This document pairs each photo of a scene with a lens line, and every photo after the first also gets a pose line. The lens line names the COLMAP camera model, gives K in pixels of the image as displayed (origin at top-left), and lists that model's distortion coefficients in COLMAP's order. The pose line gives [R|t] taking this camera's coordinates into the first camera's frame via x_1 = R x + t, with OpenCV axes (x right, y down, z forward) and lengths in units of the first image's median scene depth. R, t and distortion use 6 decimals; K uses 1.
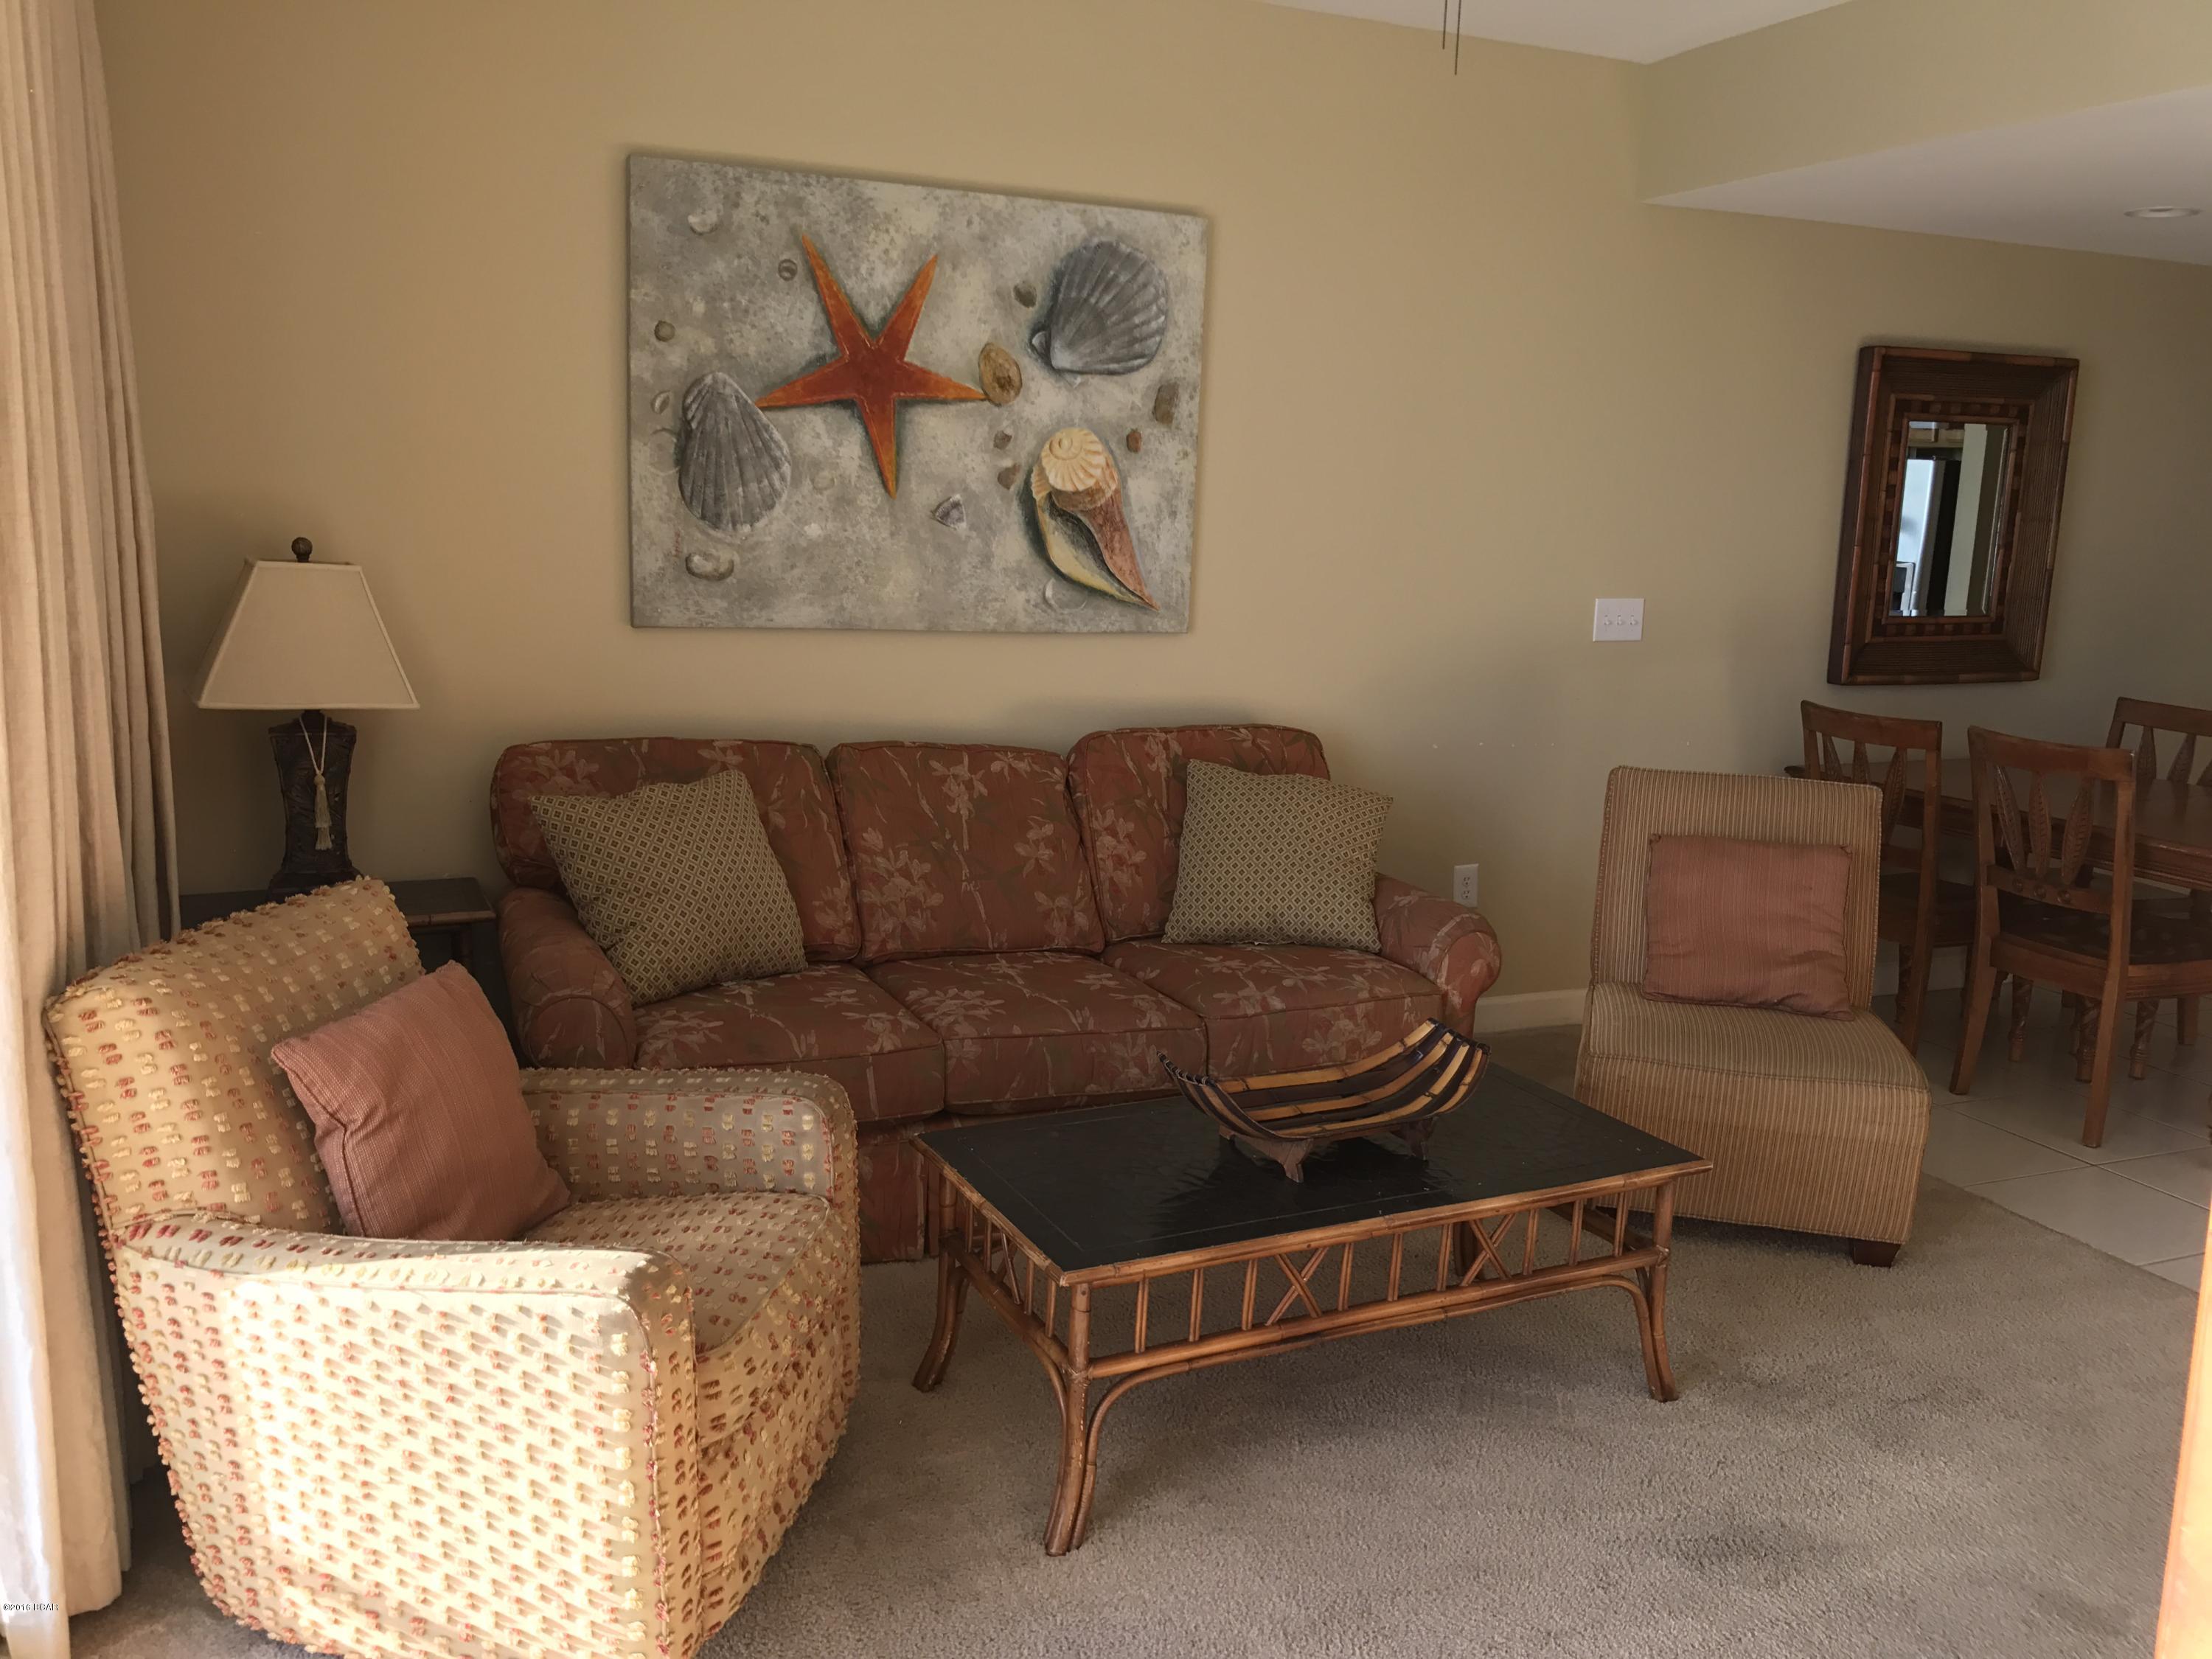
lens RADIAL K [[1811.5, 0, 1093.3], [0, 1811.5, 821.2], [0, 0, 1]] dist [-0.006221, 0.012966]
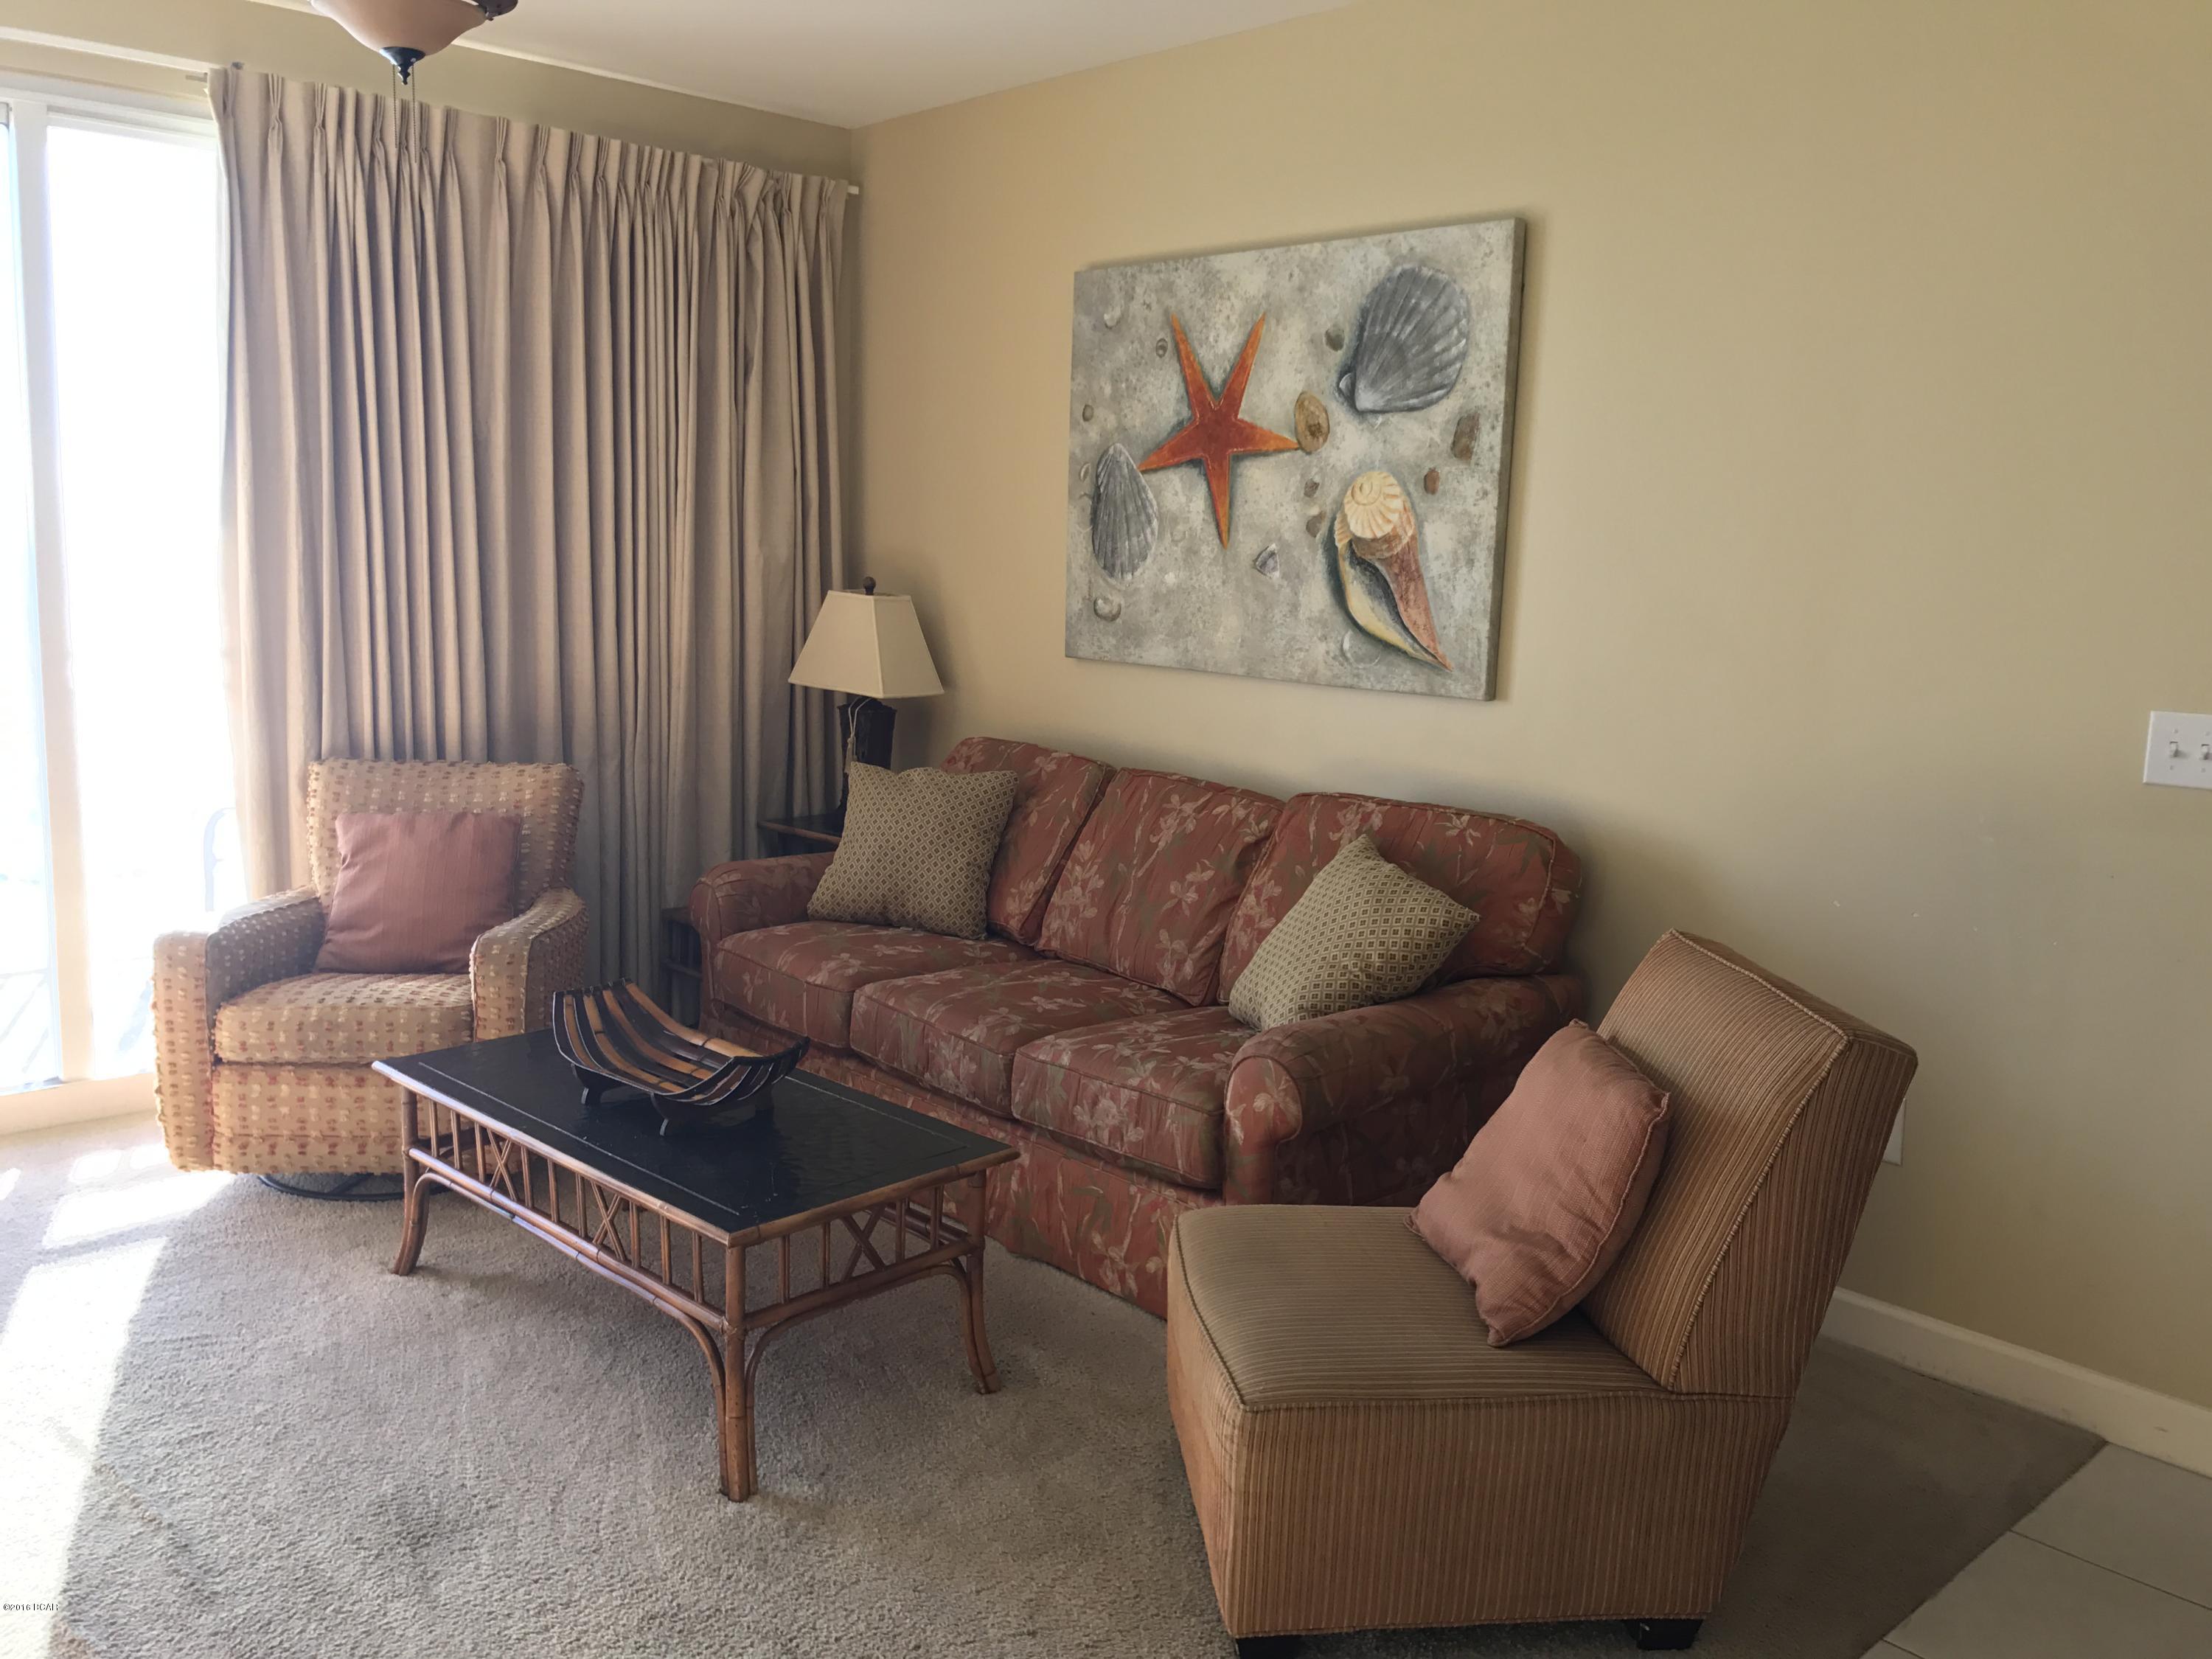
lens RADIAL K [[1811.5, 0, 1093.3], [0, 1811.5, 821.2], [0, 0, 1]] dist [-0.006221, 0.012966]
pose [[0.353676, 0.117139, -0.928004, 0.846936], [-0.173150, 0.983180, 0.058113, -0.069478], [0.919202, 0.140131, 0.368010, 0.556862]]
